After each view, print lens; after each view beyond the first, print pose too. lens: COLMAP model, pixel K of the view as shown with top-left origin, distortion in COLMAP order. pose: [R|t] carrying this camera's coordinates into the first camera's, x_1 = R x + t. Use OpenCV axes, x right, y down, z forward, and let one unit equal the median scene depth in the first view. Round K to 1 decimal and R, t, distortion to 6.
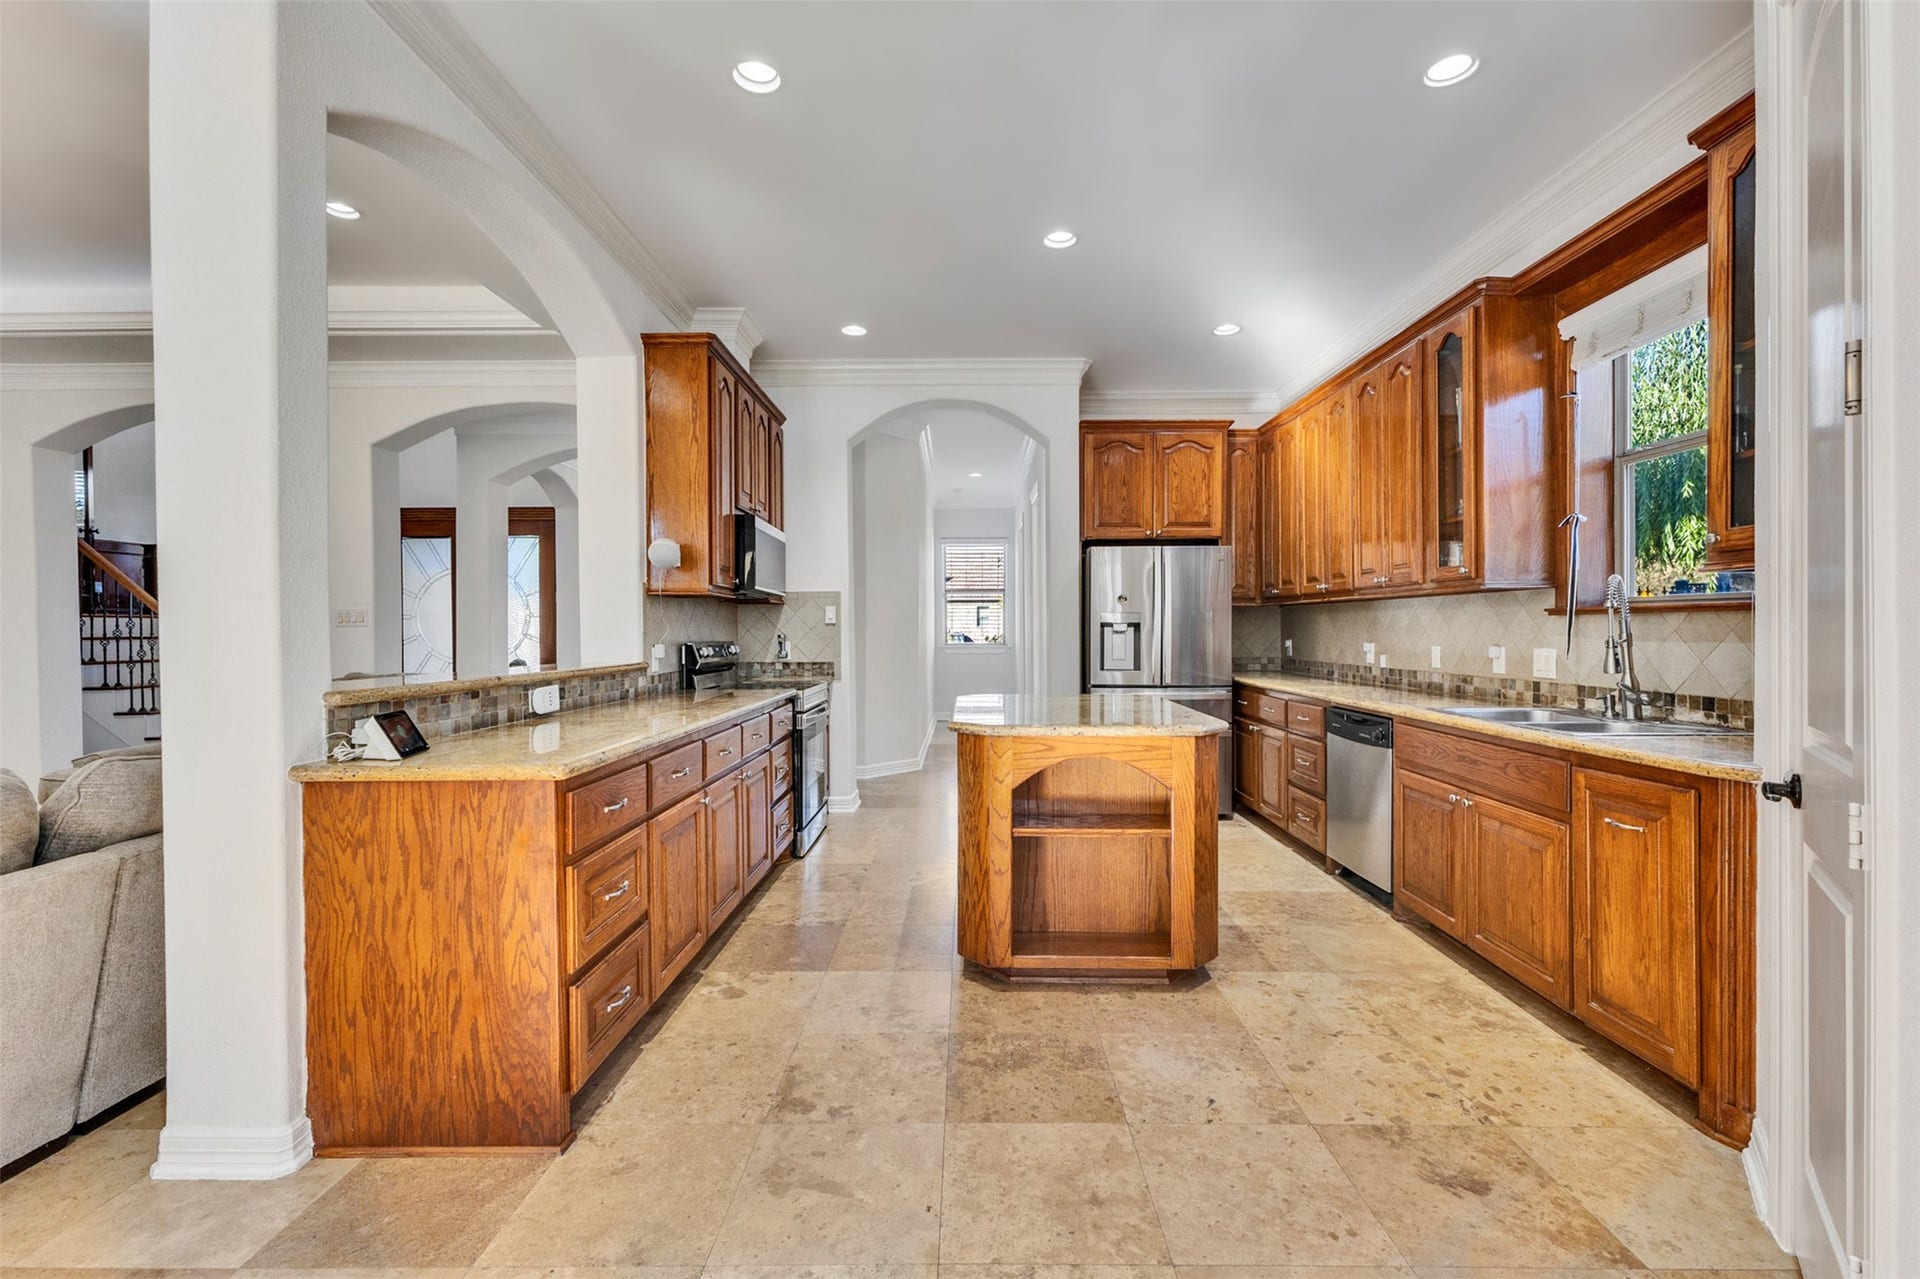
lens RADIAL K [[825.3, 0, 961.4], [0, 825.3, 633.7], [0, 0, 1]] dist [0.010118, -0.000693]
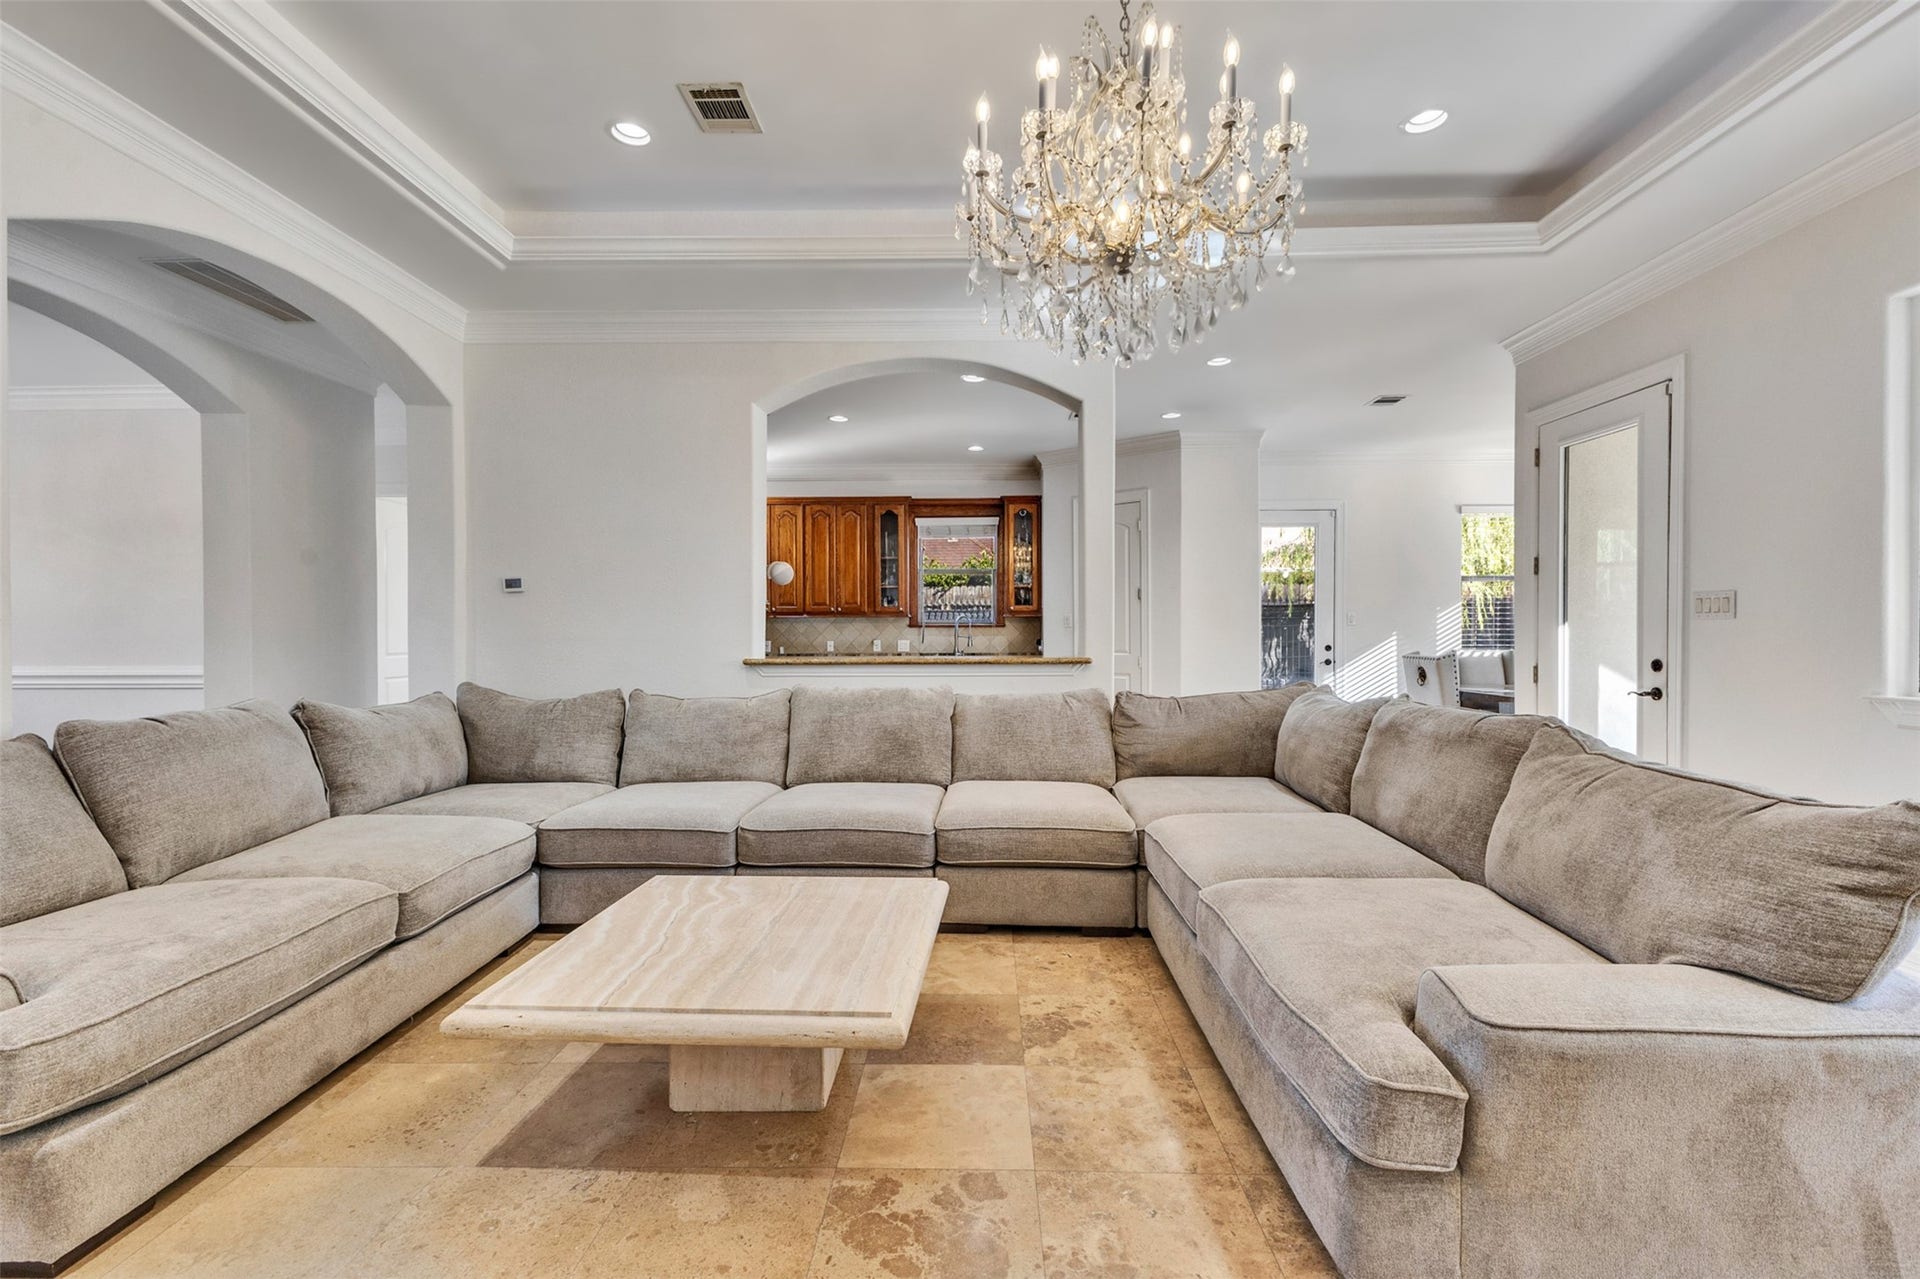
lens RADIAL K [[825.3, 0, 961.4], [0, 825.3, 633.7], [0, 0, 1]] dist [0.010118, -0.000693]
pose [[0.014710, 0.000455, 0.999892, -1.876605], [0.007868, 0.999969, -0.000571, 0.000840], [-0.999861, 0.007876, 0.014706, 0.786285]]
